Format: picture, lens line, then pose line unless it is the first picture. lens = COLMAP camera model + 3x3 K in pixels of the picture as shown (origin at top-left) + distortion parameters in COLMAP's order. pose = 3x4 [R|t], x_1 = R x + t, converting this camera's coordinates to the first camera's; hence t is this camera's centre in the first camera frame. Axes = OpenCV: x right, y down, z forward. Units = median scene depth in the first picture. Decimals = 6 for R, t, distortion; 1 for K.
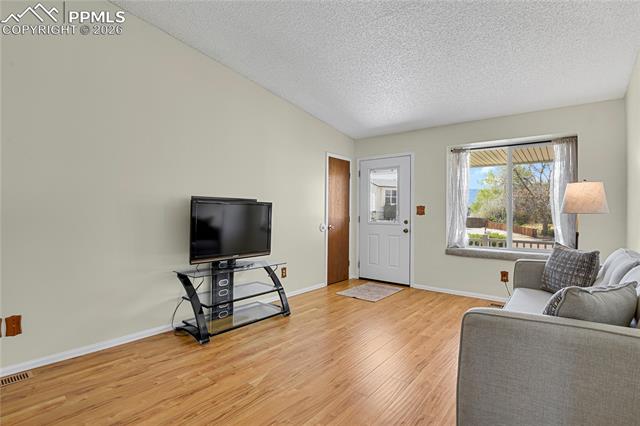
lens RADIAL K [[313.3, 0, 318.7], [0, 313.3, 212.7], [0, 0, 1]] dist [-0.022471, -0.003213]
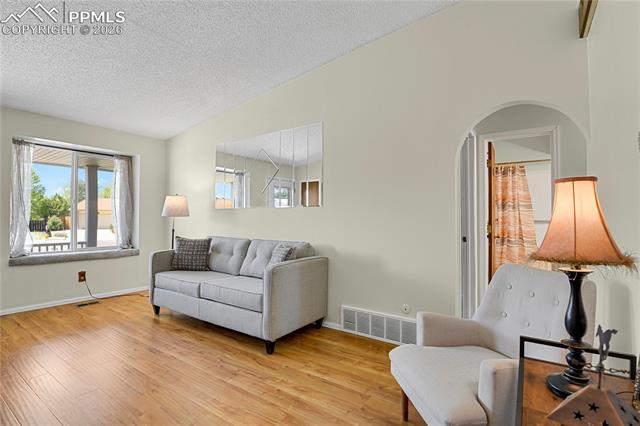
lens RADIAL K [[313.3, 0, 317.4], [0, 313.3, 213.8], [0, 0, 1]] dist [-0.022471, -0.003213]
pose [[-0.059355, 0.002828, 0.998233, -0.590279], [-0.003095, 0.999991, -0.003017, -0.005698], [-0.998232, -0.003269, -0.059346, 0.331135]]
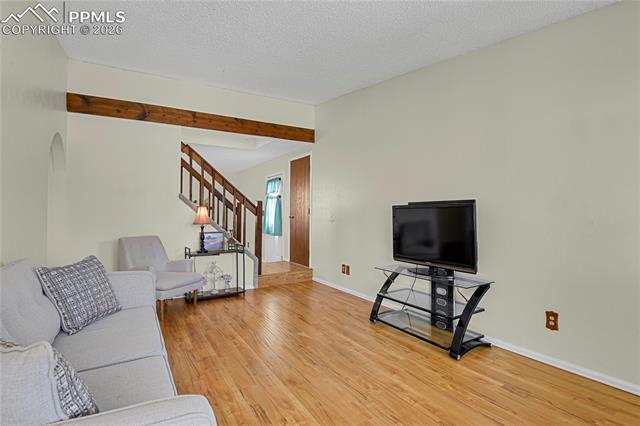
lens RADIAL K [[313.3, 0, 320.0], [0, 313.3, 213.3], [0, 0, 1]] dist [-0.022471, -0.003213]
pose [[-0.344744, -0.017263, -0.938538, 0.710522], [-0.004049, 0.999849, -0.016903, 0.006066], [0.938688, -0.002028, -0.344762, 0.988483]]
